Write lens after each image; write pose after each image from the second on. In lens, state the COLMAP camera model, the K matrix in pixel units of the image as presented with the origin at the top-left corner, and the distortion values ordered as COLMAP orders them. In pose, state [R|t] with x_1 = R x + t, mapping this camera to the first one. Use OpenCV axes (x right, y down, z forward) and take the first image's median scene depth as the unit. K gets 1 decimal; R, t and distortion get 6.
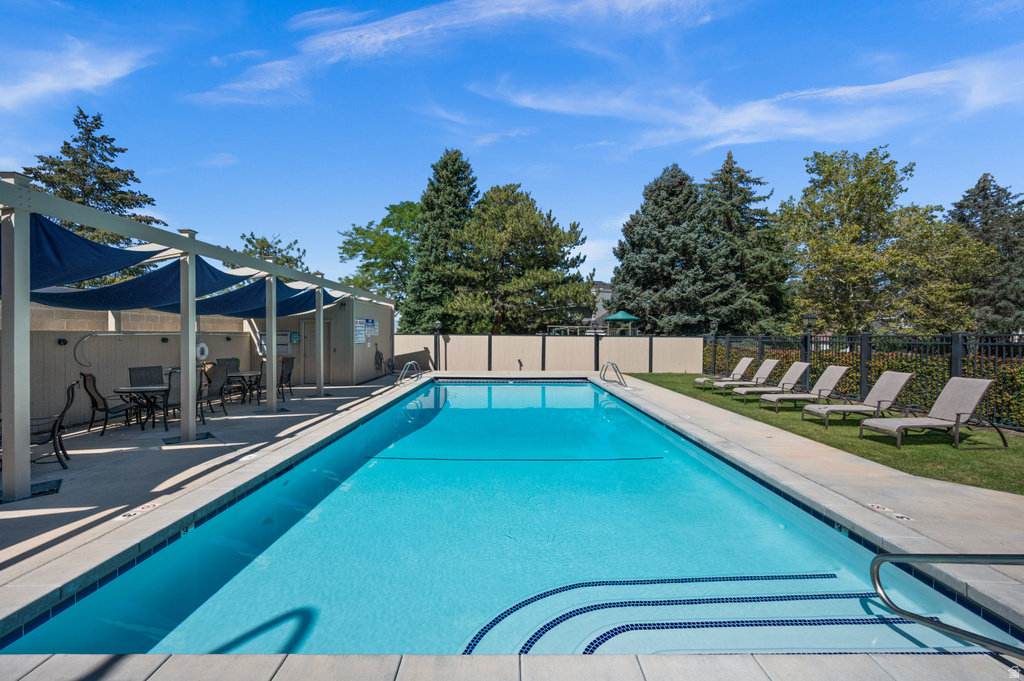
lens RADIAL K [[405.4, 0, 509.1], [0, 405.4, 339.8], [0, 0, 1]] dist [0.002430, 0.000139]
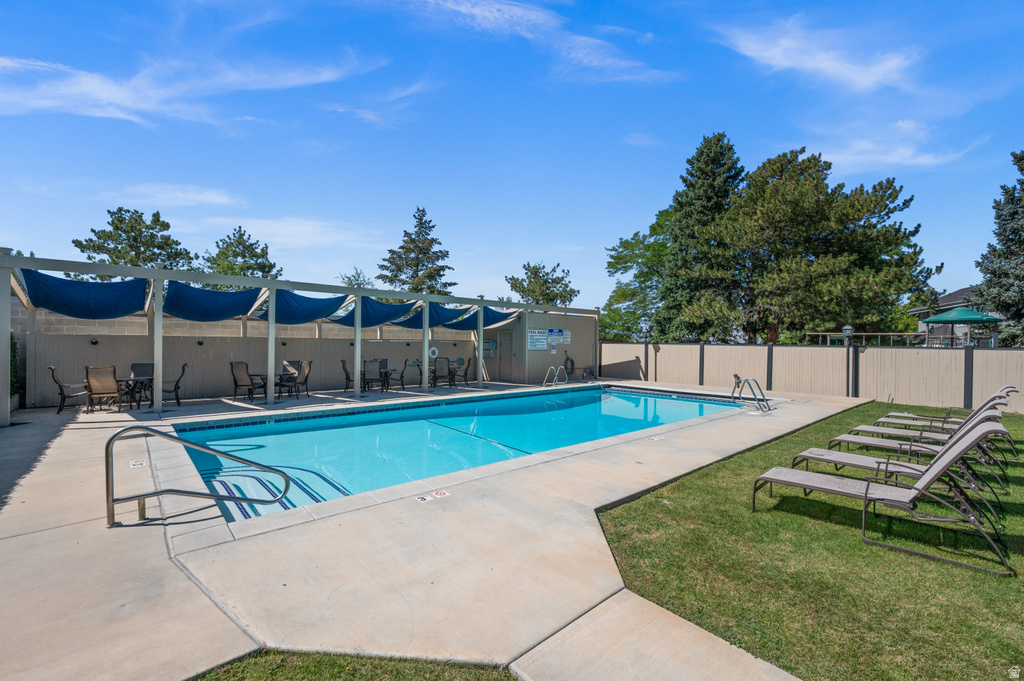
lens RADIAL K [[436.4, 0, 512.2], [0, 436.4, 343.5], [0, 0, 1]] dist [0.000403, 0.000022]
pose [[0.664284, 0.003741, -0.747471, 0.306636], [-0.019048, 0.999747, -0.011924, 0.004344], [0.747238, 0.022159, 0.664187, 0.059698]]
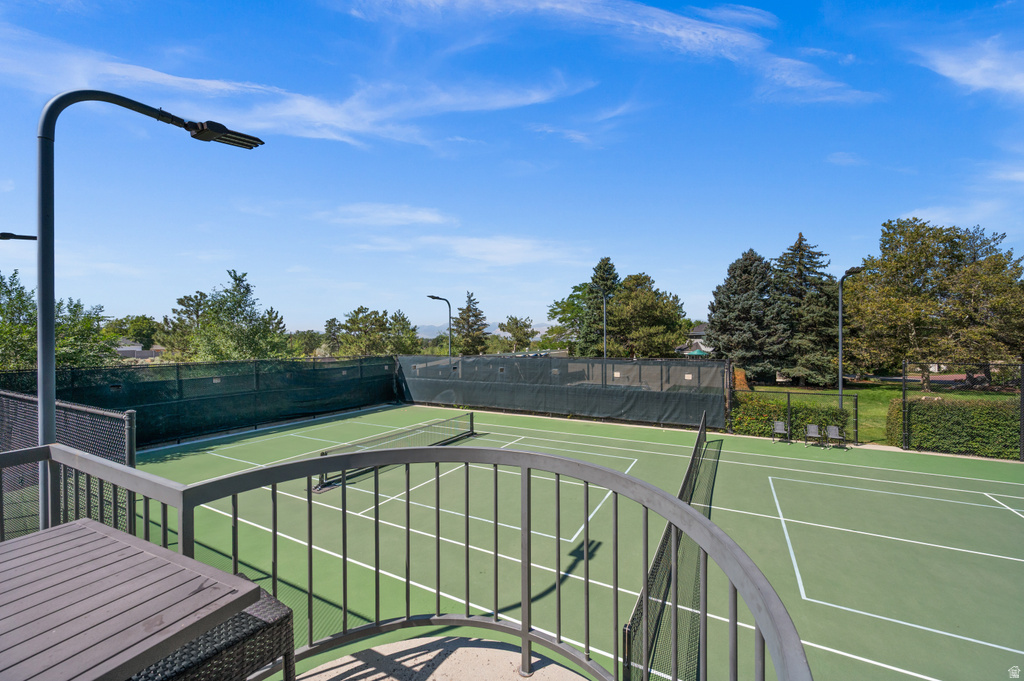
lens RADIAL K [[405.4, 0, 509.1], [0, 405.4, 339.8], [0, 0, 1]] dist [0.002430, 0.000139]
pose [[0.871678, -0.009618, -0.489985, 0.405027], [0.003279, 0.999899, -0.013795, -0.086567], [0.490068, 0.010418, 0.871622, -0.851825]]
